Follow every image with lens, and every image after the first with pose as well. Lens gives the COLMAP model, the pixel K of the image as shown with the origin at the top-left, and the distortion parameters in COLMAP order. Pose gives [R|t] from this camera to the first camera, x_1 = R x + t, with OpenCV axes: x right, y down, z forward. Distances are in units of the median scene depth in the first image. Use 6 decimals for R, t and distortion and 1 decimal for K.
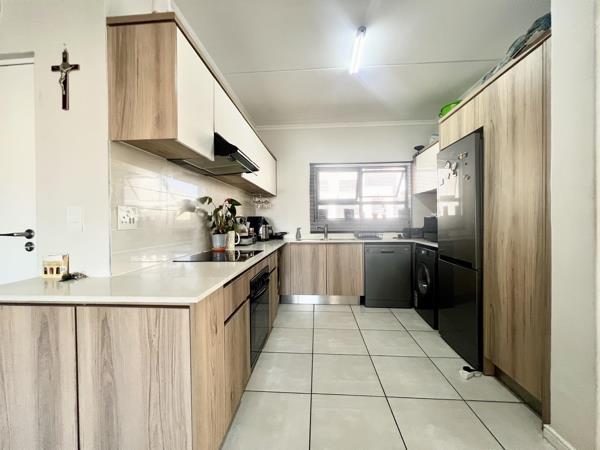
lens RADIAL K [[240.7, 0, 299.3], [0, 240.7, 223.1], [0, 0, 1]] dist [0.001403, 0.000326]
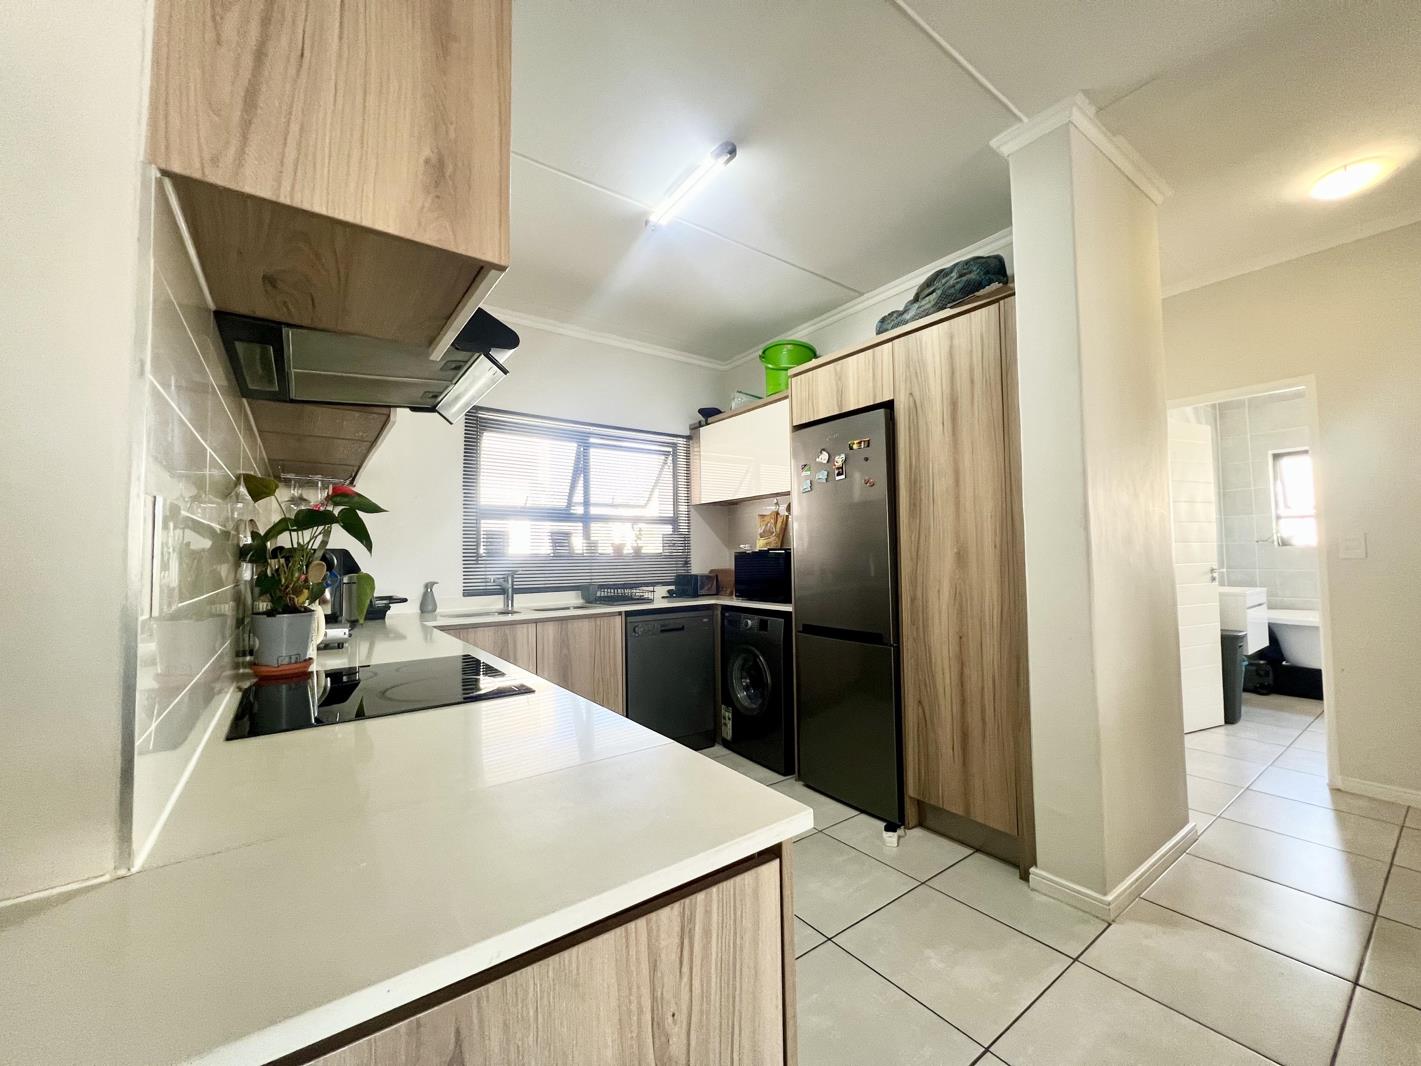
lens RADIAL K [[570.1, 0, 708.9], [0, 570.1, 528.6], [0, 0, 1]] dist [0.001403, 0.000326]
pose [[0.761428, 0.028745, 0.647612, -0.273243], [0.013213, 0.998121, -0.059838, -0.003768], [-0.648115, 0.054119, 0.759617, 0.134776]]
